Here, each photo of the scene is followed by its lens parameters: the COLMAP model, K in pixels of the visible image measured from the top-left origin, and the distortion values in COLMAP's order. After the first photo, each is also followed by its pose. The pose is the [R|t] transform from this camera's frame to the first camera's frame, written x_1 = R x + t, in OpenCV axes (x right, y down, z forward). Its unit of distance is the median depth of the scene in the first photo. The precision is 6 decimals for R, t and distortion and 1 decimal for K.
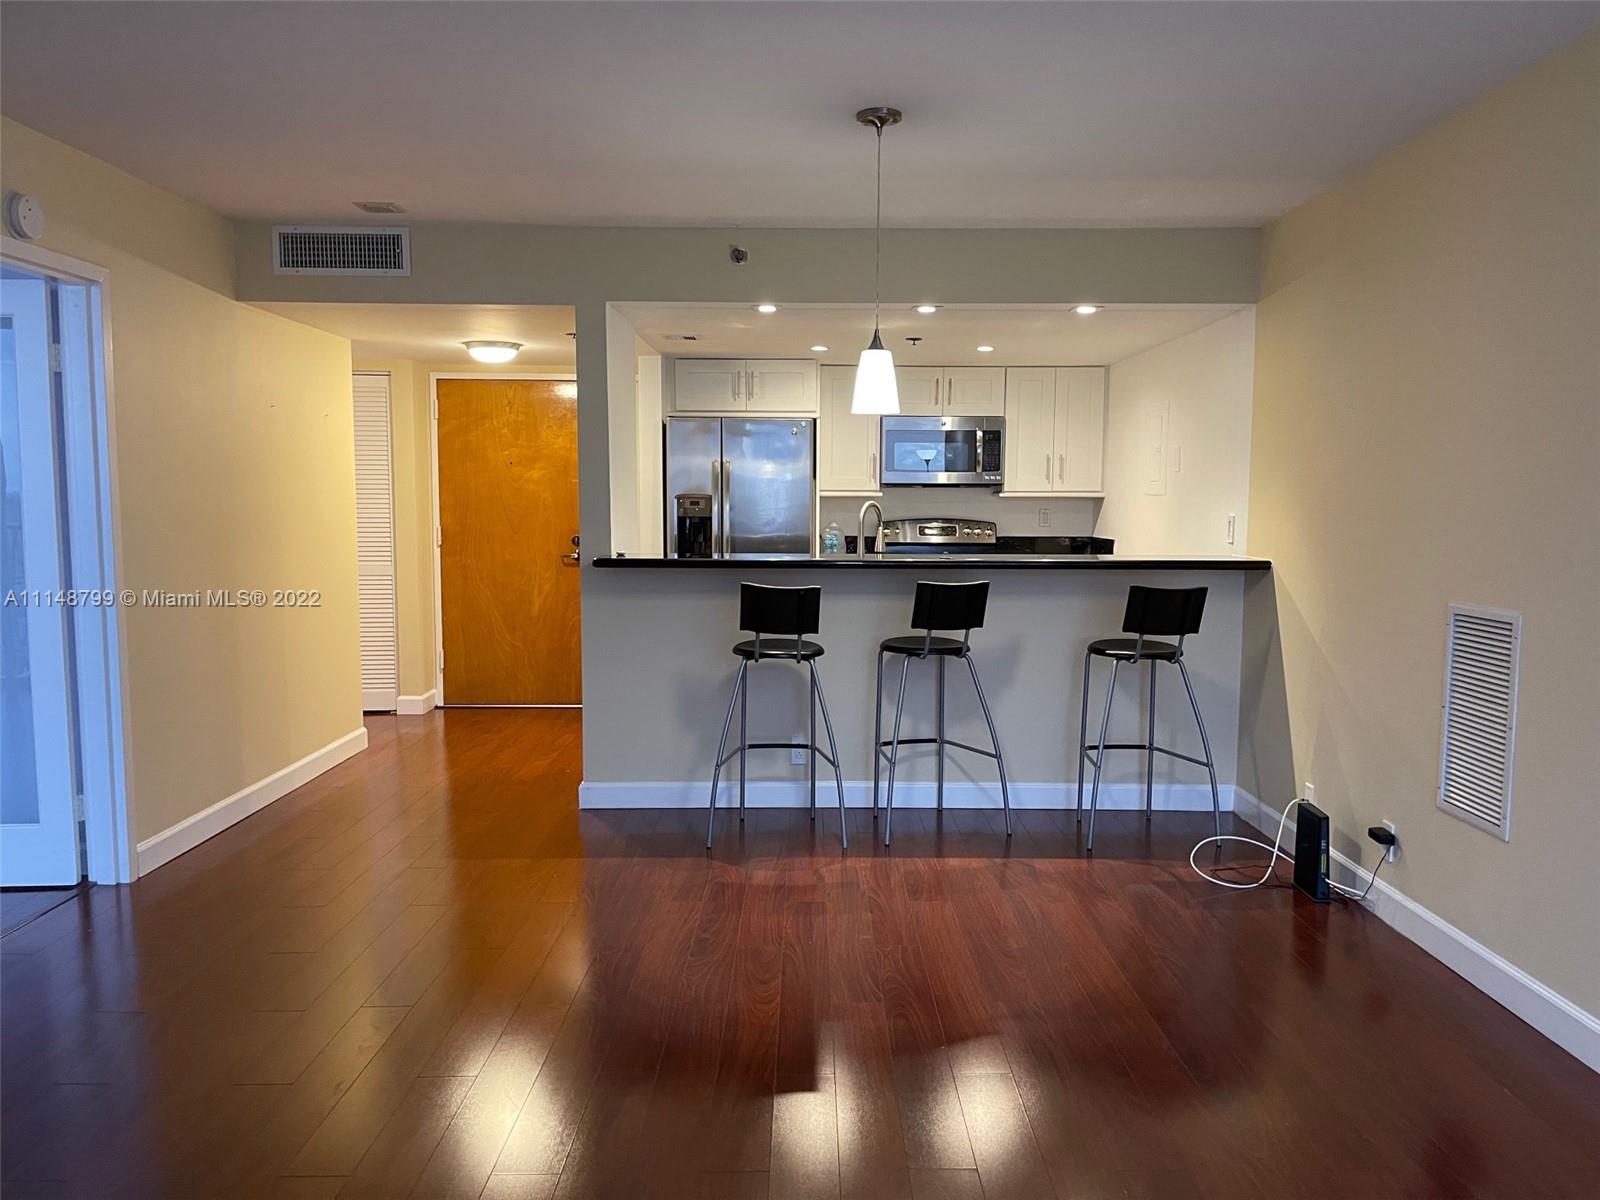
lens RADIAL K [[1208.8, 0, 814.1], [0, 1208.8, 607.5], [0, 0, 1]] dist [0.097468, -0.195709]
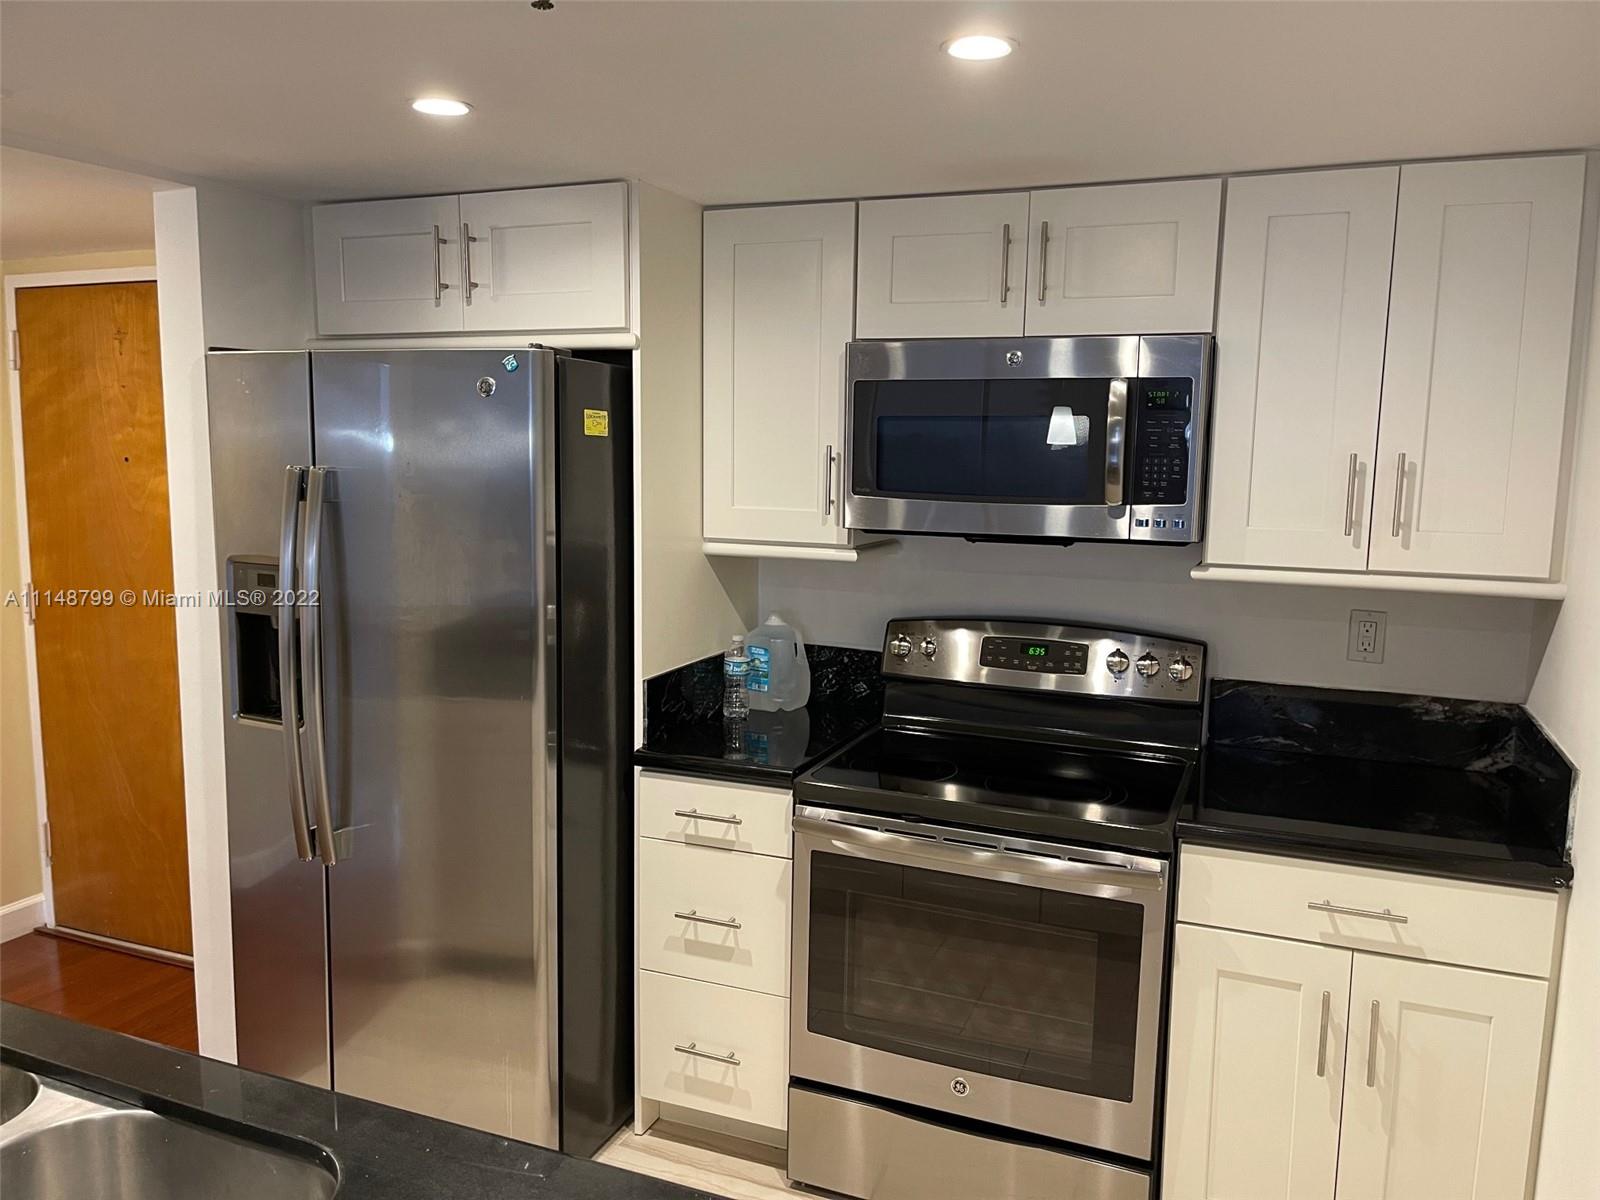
lens RADIAL K [[1208.8, 0, 814.1], [0, 1208.8, 607.5], [0, 0, 1]] dist [0.097468, -0.195709]
pose [[0.927517, 0.058654, -0.369149, 0.180941], [-0.044737, 0.997932, 0.046156, -0.094920], [0.371093, -0.026296, 0.928223, 0.655894]]
